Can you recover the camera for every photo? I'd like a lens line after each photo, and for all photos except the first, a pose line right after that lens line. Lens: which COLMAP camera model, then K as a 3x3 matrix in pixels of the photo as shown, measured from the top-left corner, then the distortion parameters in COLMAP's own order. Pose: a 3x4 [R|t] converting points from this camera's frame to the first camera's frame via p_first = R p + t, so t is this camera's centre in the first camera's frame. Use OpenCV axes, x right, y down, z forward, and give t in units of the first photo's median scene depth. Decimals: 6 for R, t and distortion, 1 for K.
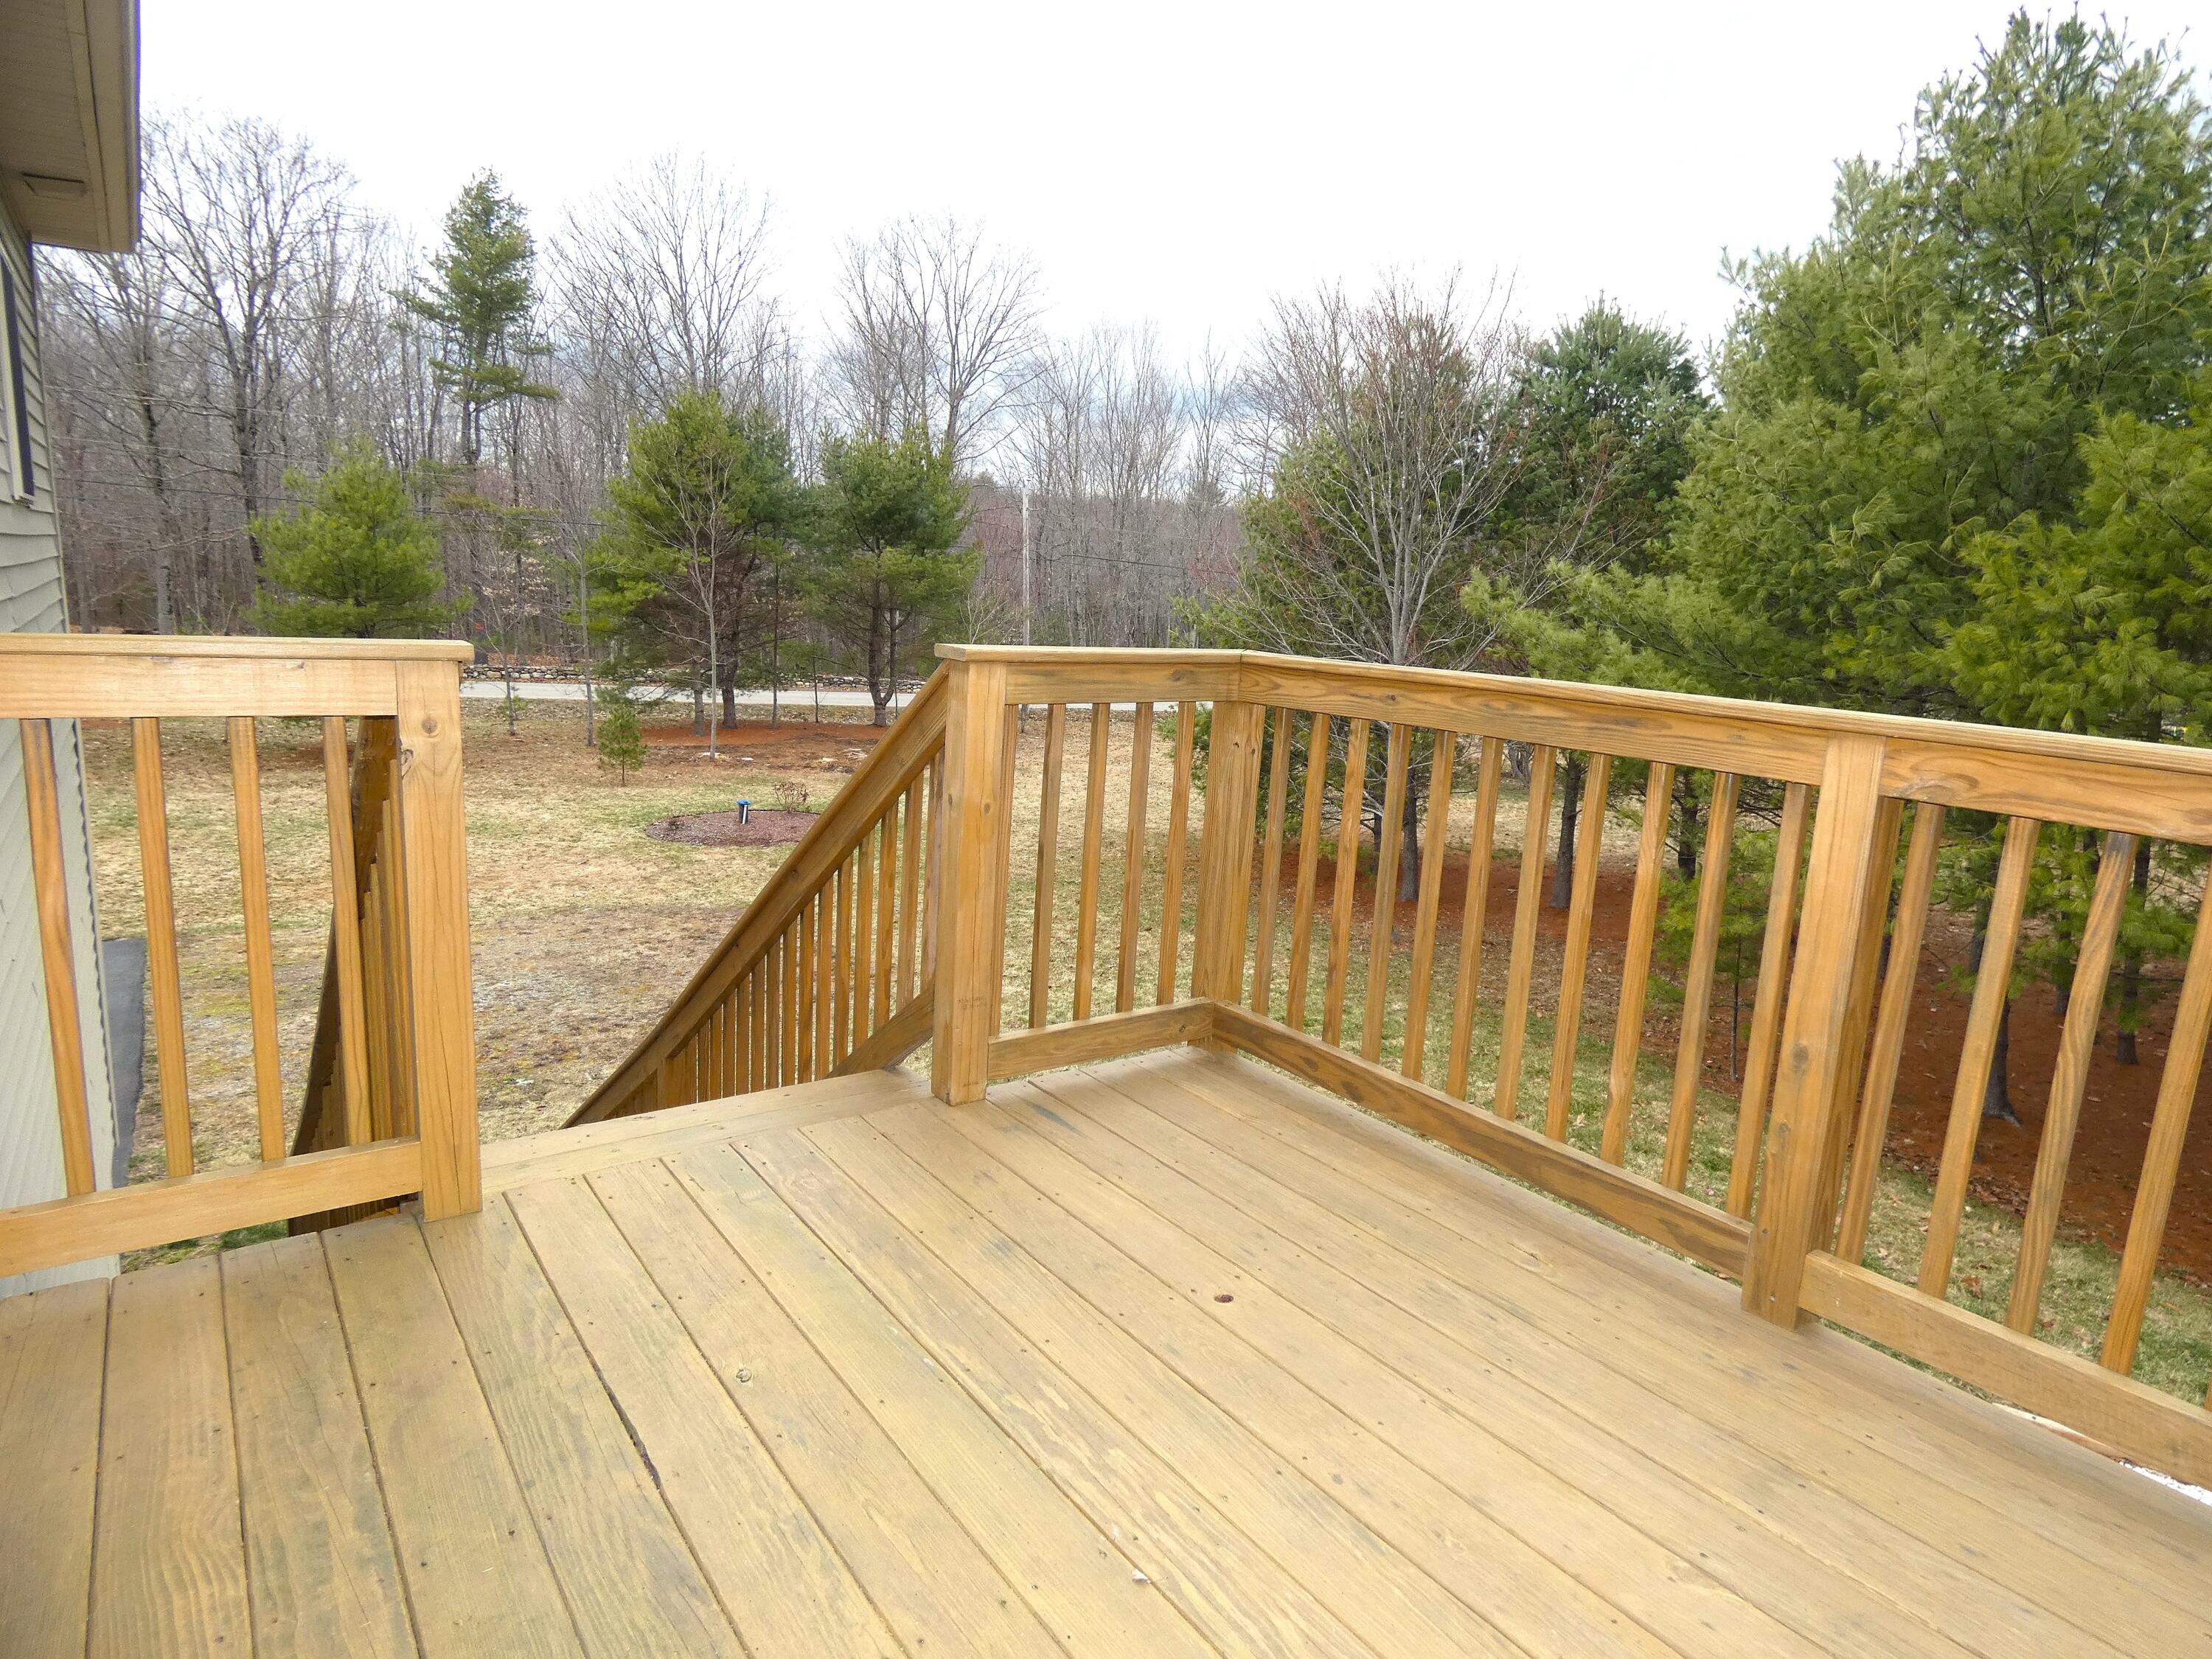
lens RADIAL K [[1329.4, 0, 1119.0], [0, 1329.4, 814.5], [0, 0, 1]] dist [-0.008478, 0.009037]
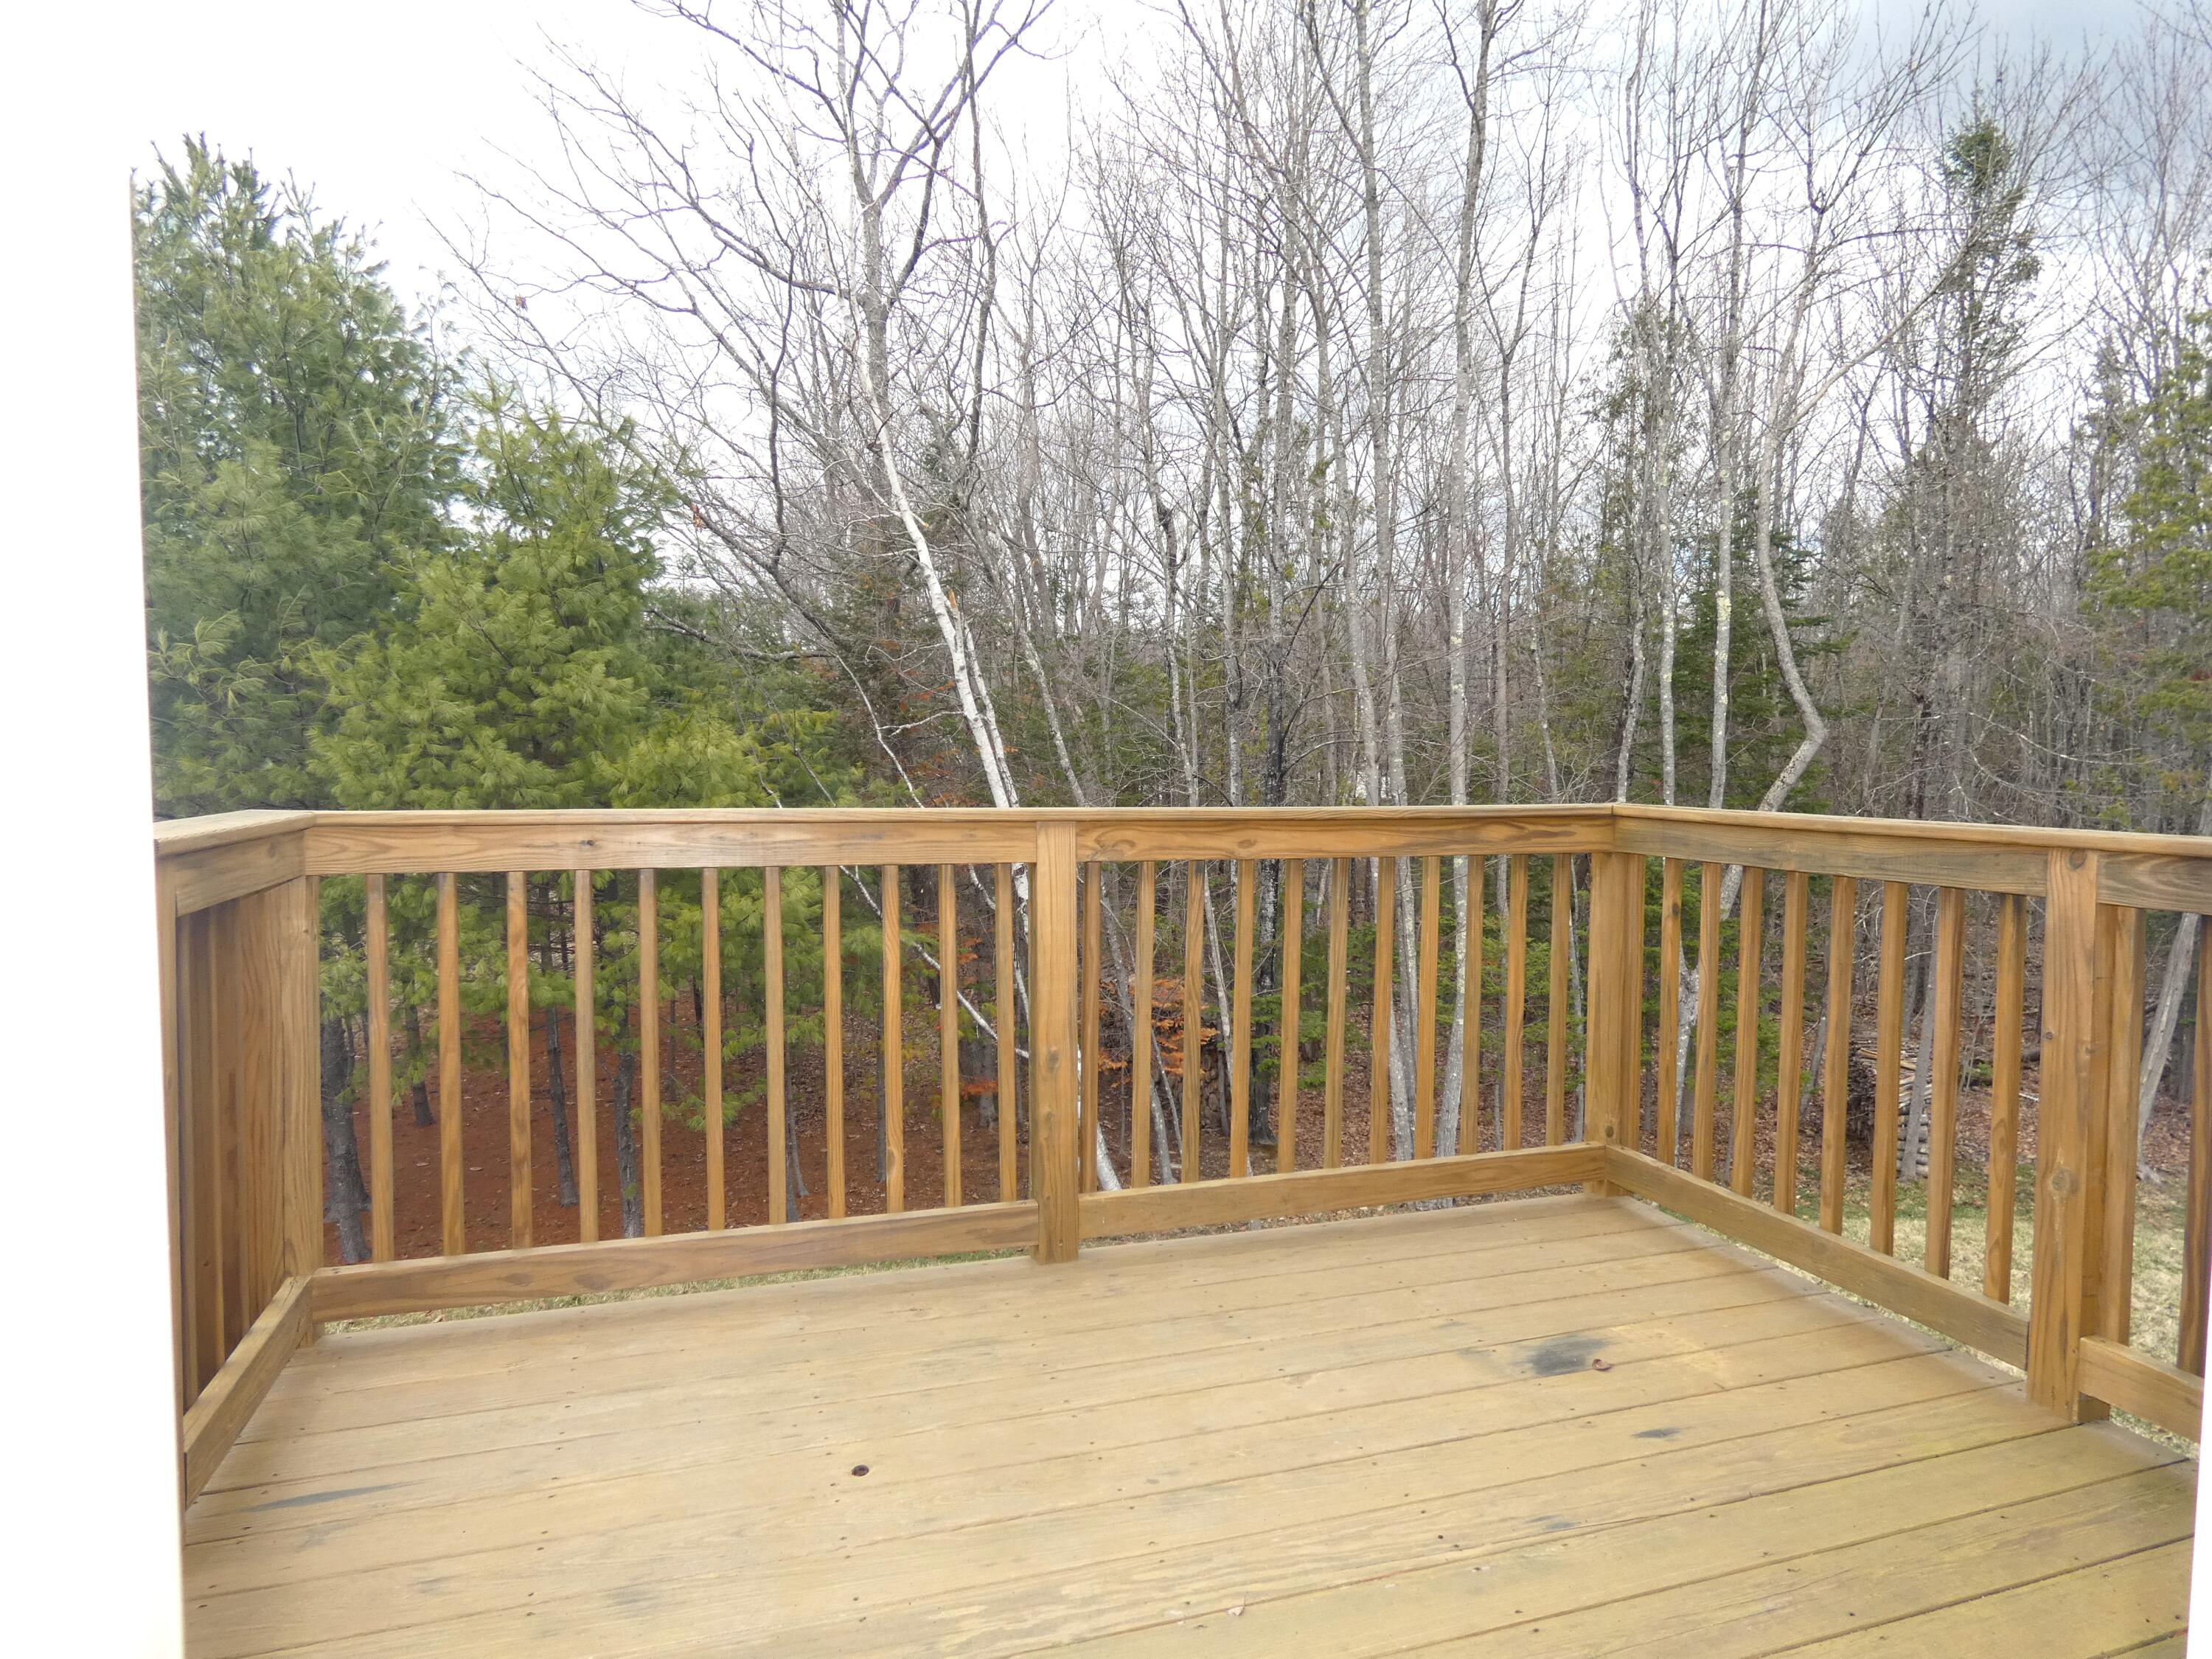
lens RADIAL K [[1329.4, 0, 1120.7], [0, 1329.4, 841.0], [0, 0, 1]] dist [-0.008478, 0.009037]
pose [[0.308255, -0.112326, 0.944649, -0.764187], [0.166055, 0.984113, 0.062832, -0.118274], [-0.936699, 0.137496, 0.322010, 0.486880]]
